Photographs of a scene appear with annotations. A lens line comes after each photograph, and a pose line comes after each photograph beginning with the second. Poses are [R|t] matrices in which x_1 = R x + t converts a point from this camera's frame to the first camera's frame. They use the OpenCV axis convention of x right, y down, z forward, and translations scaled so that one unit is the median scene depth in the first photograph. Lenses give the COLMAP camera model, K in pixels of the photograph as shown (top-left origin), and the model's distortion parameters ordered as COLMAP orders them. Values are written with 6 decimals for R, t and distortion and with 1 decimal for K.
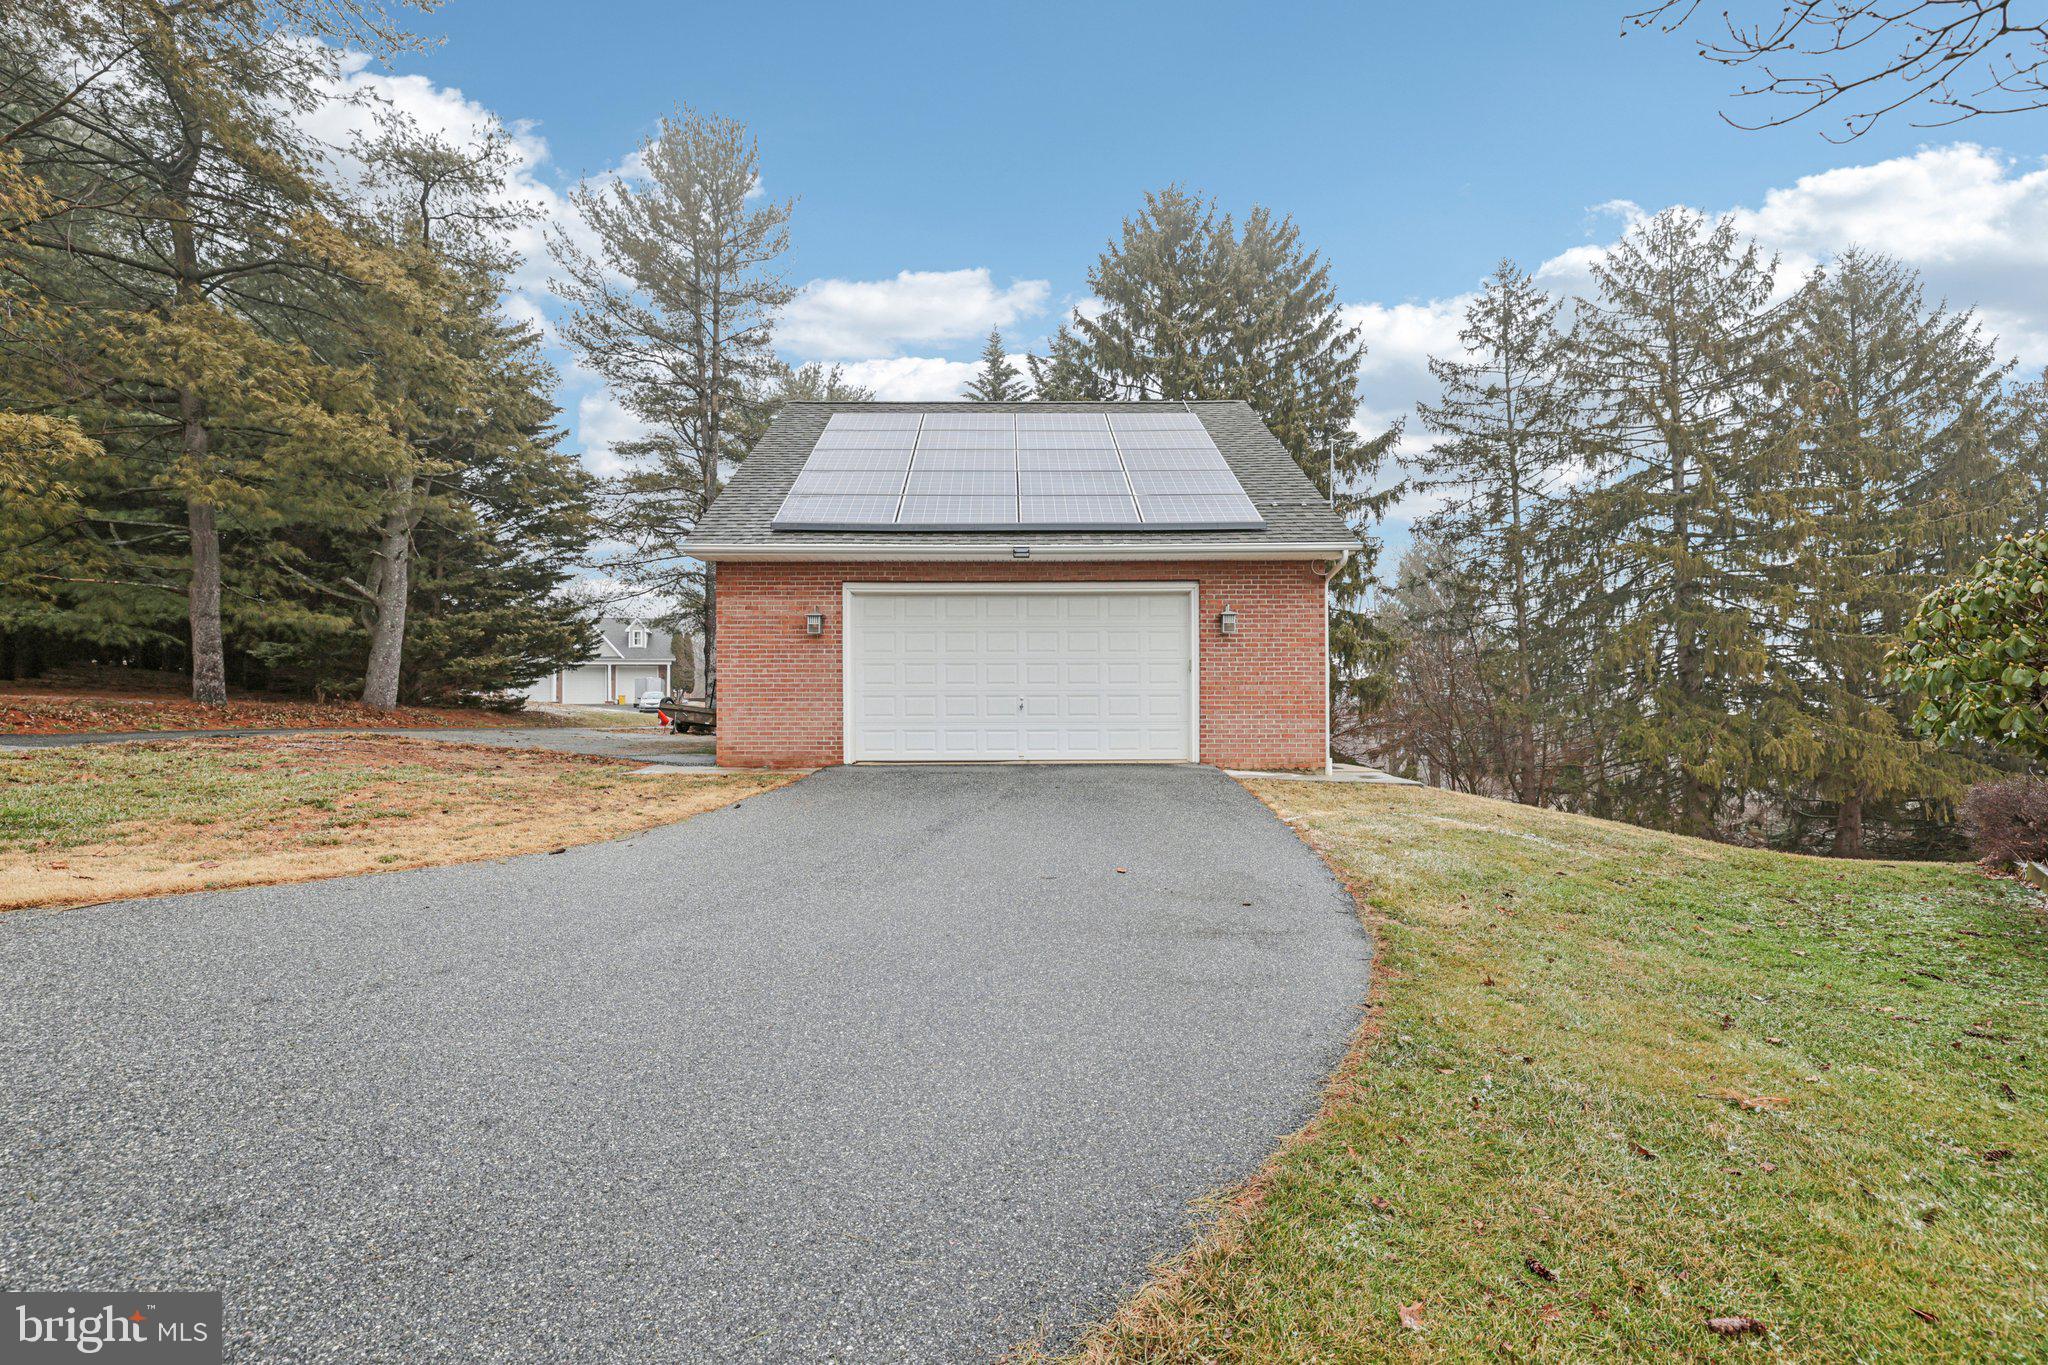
lens RADIAL K [[863.9, 0, 1015.1], [0, 863.9, 677.6], [0, 0, 1]] dist [0.001072, 0.000109]
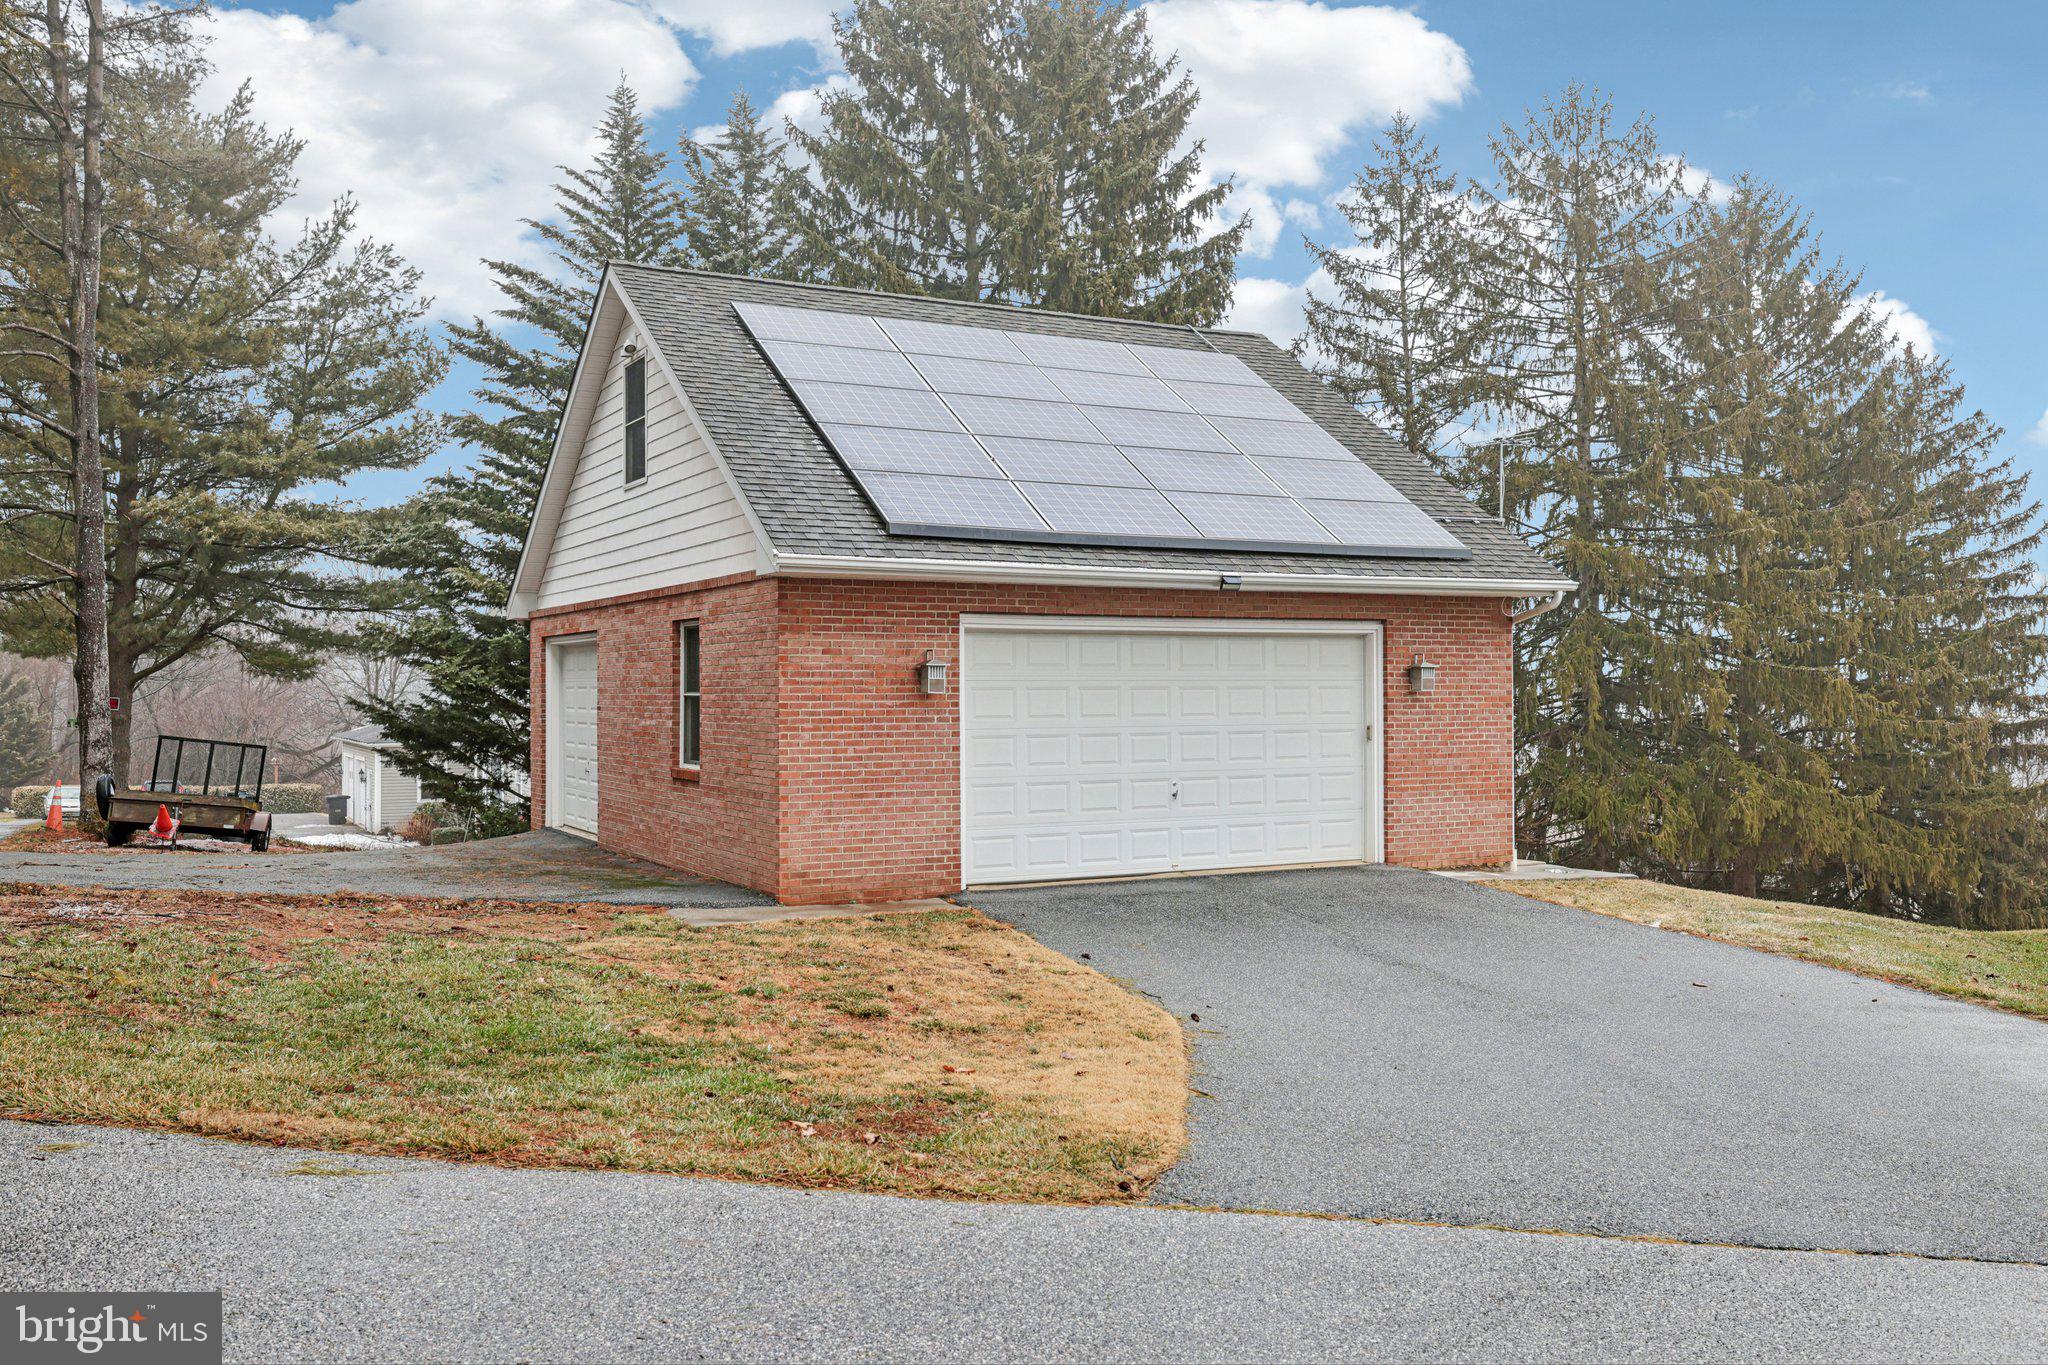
lens RADIAL K [[1717.2, 0, 1007.3], [0, 1717.2, 676.9], [0, 0, 1]] dist [-0.003823, 0.000108]
pose [[0.889515, 0.002562, 0.456899, -0.729796], [-0.000362, 0.999988, -0.004902, -0.053655], [-0.456906, 0.004195, 0.889505, -0.170176]]
